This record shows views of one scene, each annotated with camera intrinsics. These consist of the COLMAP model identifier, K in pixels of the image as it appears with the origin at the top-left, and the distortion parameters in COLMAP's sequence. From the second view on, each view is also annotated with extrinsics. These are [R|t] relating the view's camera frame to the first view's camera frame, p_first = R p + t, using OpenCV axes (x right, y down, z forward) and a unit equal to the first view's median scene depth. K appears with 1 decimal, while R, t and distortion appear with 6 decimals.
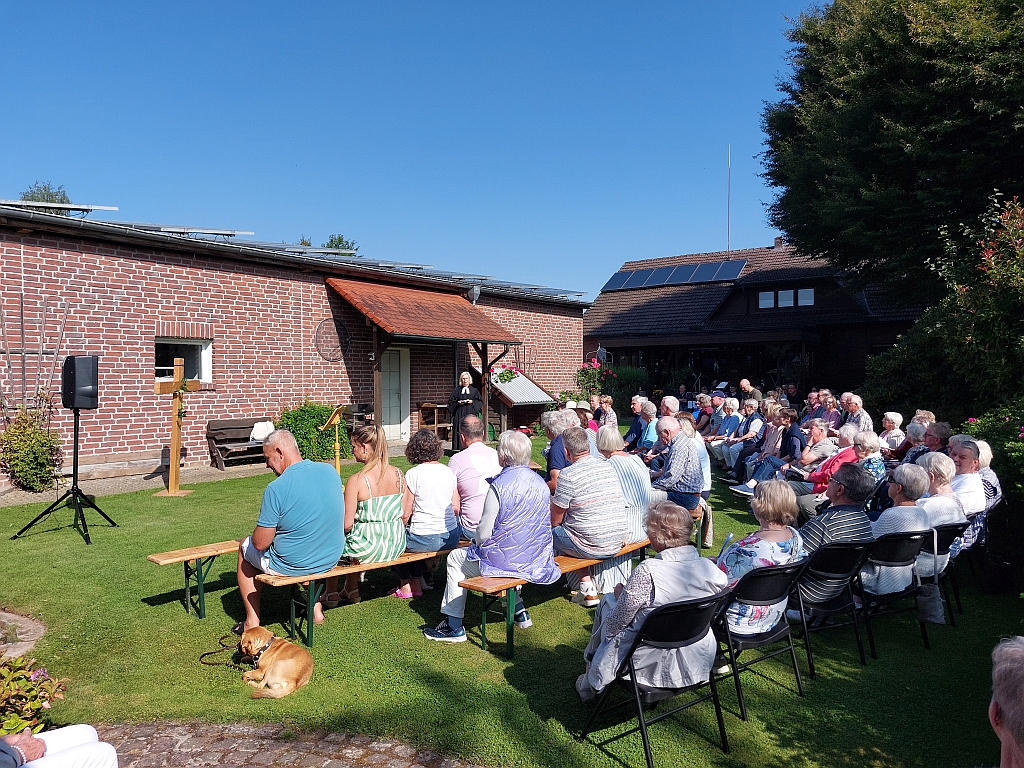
lens RADIAL K [[729.7, 0, 512.0], [0, 729.7, 384.0], [0, 0, 1]] dist [0.050975, -0.069012]
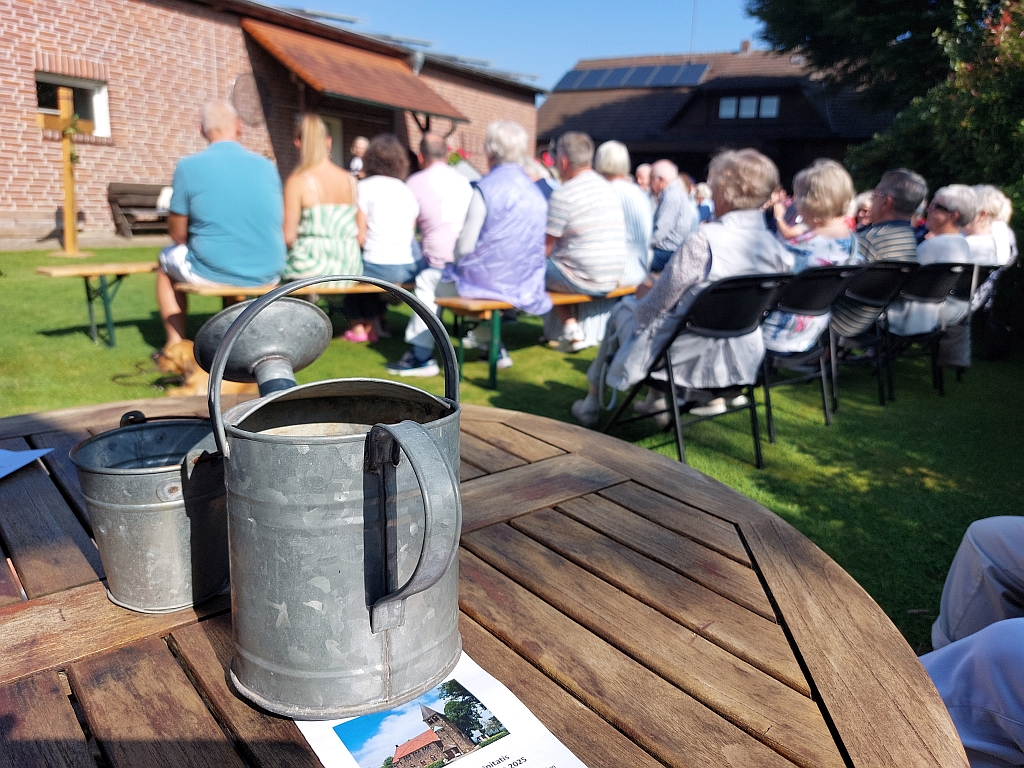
lens RADIAL K [[755.1, 0, 512.0], [0, 755.1, 384.0], [0, 0, 1]] dist [-0.005216, -0.010285]
pose [[0.995194, 0.023557, 0.095050, -0.054422], [-0.044668, 0.972976, 0.226545, 0.146201], [-0.087145, -0.229702, 0.969352, 0.132585]]
